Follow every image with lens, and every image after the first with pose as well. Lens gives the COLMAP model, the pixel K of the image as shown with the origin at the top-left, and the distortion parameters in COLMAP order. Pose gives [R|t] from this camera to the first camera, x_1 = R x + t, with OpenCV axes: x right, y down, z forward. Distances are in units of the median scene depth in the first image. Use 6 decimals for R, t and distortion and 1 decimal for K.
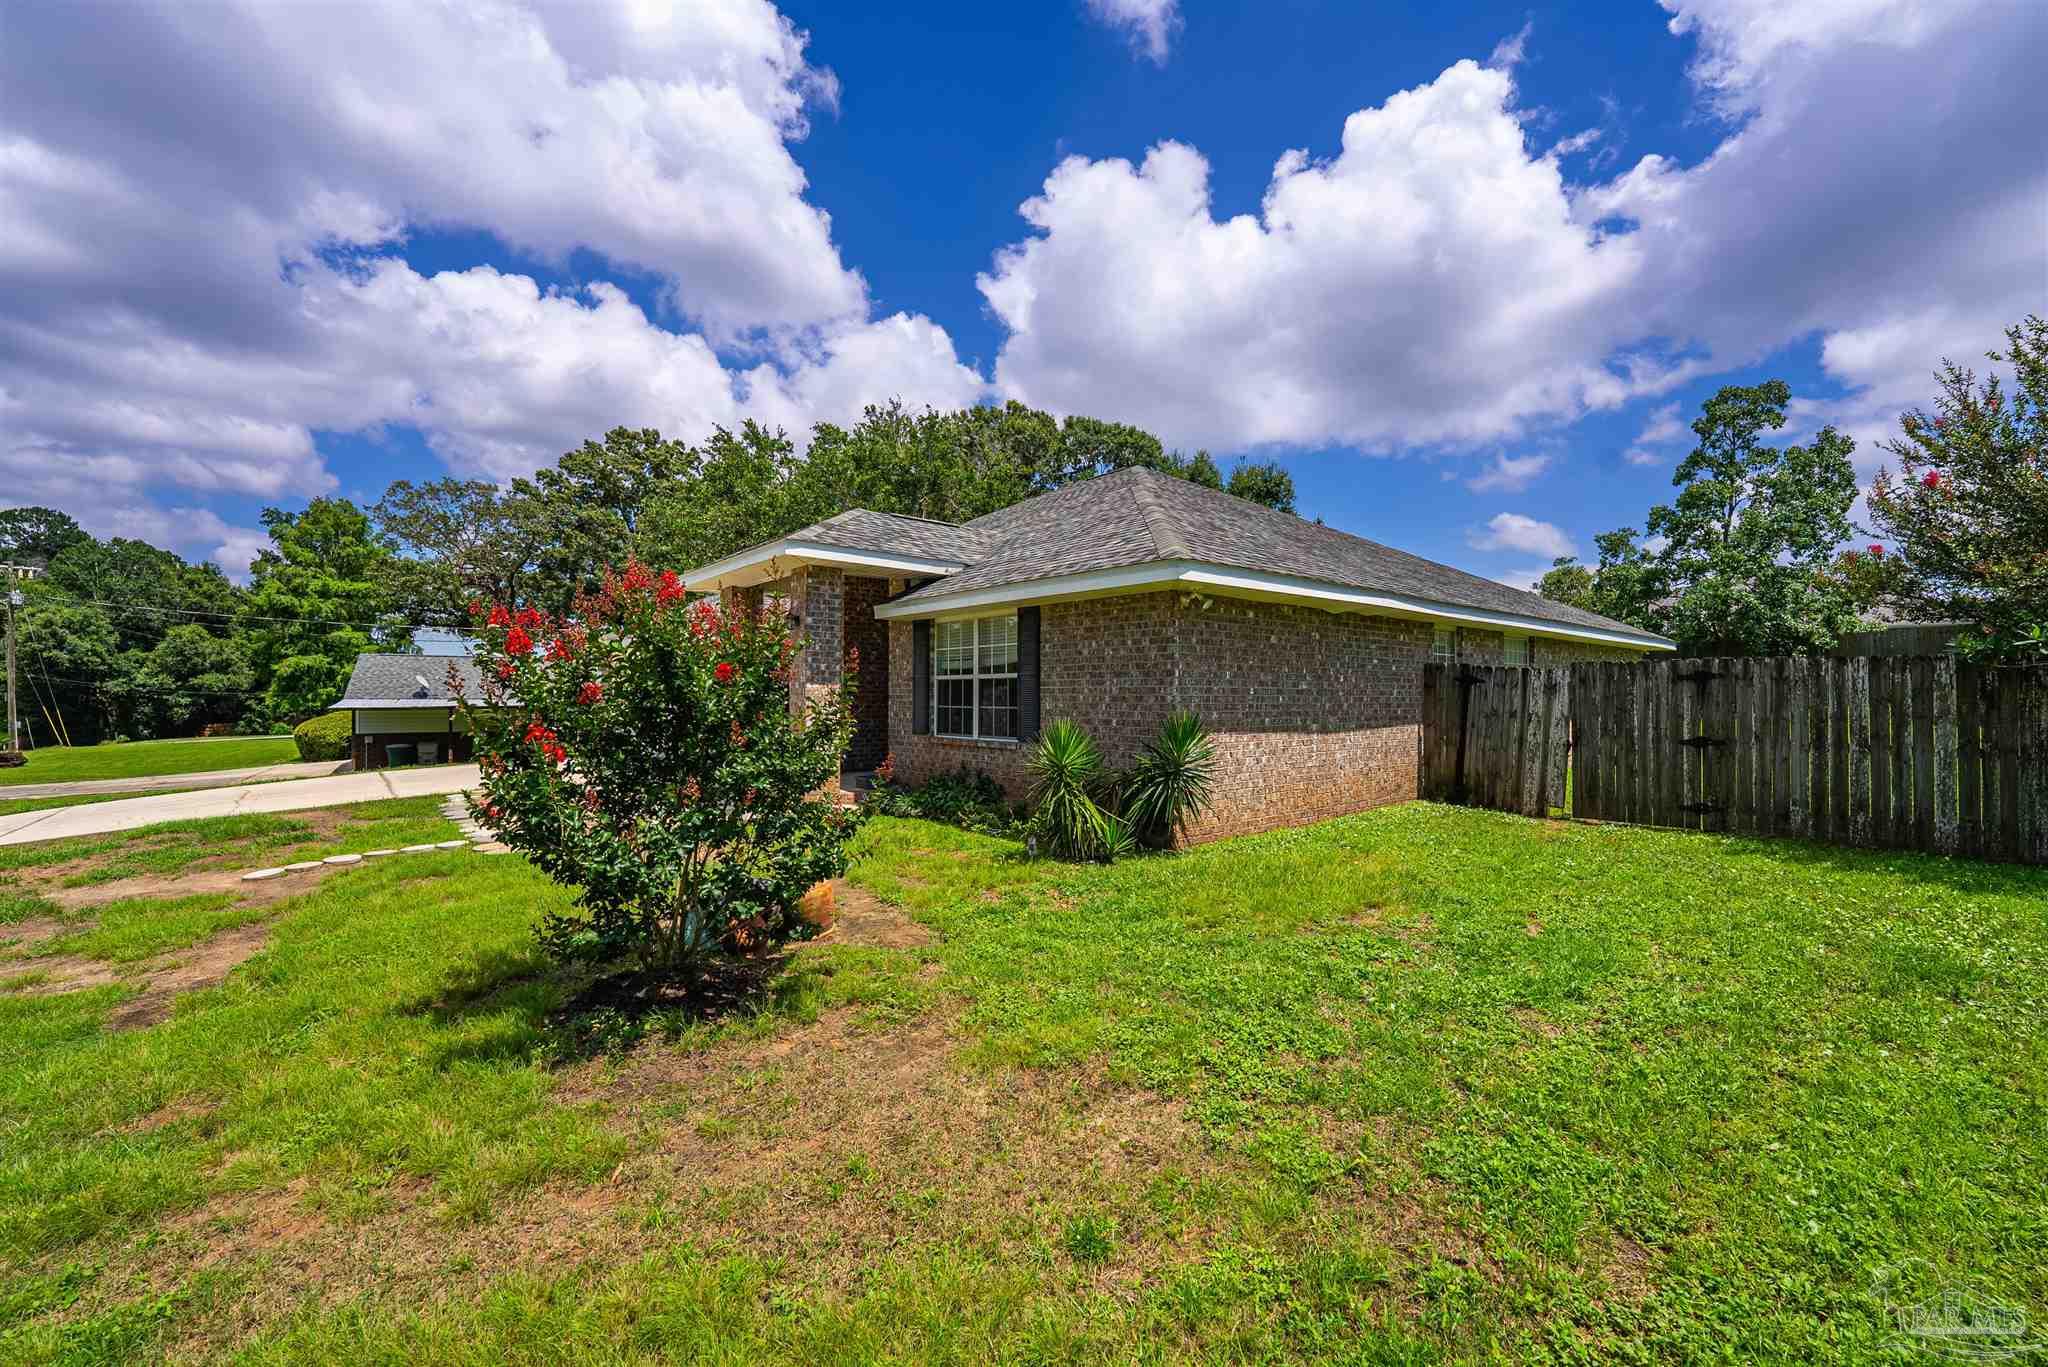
lens RADIAL K [[796.8, 0, 1060.9], [0, 796.8, 692.0], [0, 0, 1]] dist [-0.012415, -0.000309]
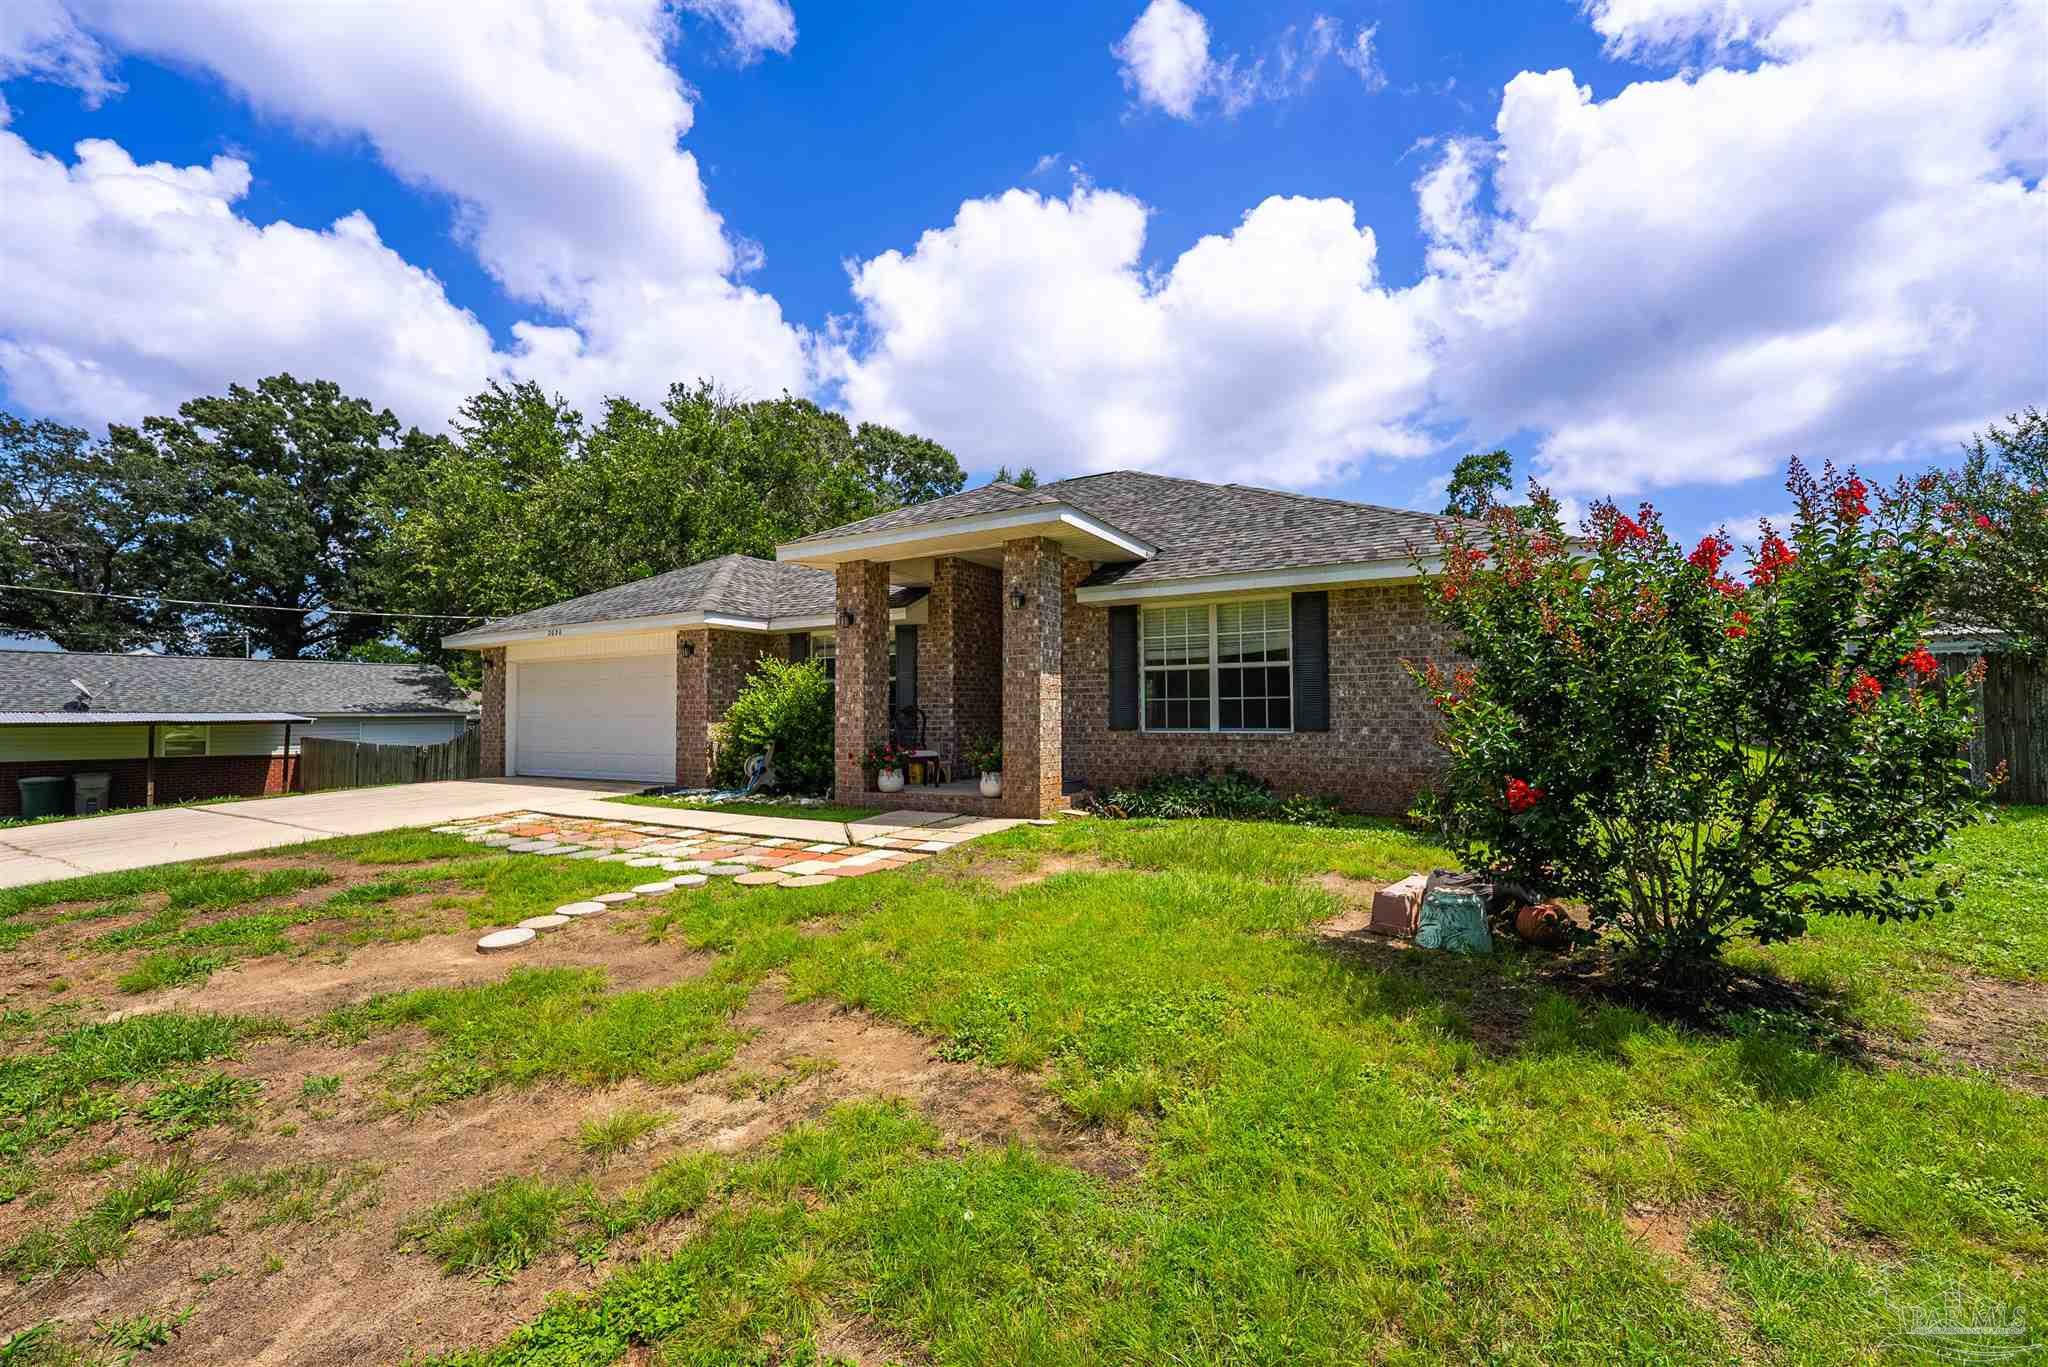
lens RADIAL K [[796.8, 0, 1060.9], [0, 796.8, 692.0], [0, 0, 1]] dist [-0.012415, -0.000309]
pose [[0.946858, 0.003032, 0.321639, -0.323375], [0.004907, 0.999703, -0.023869, 0.018339], [-0.321616, 0.024179, 0.946562, 0.093656]]
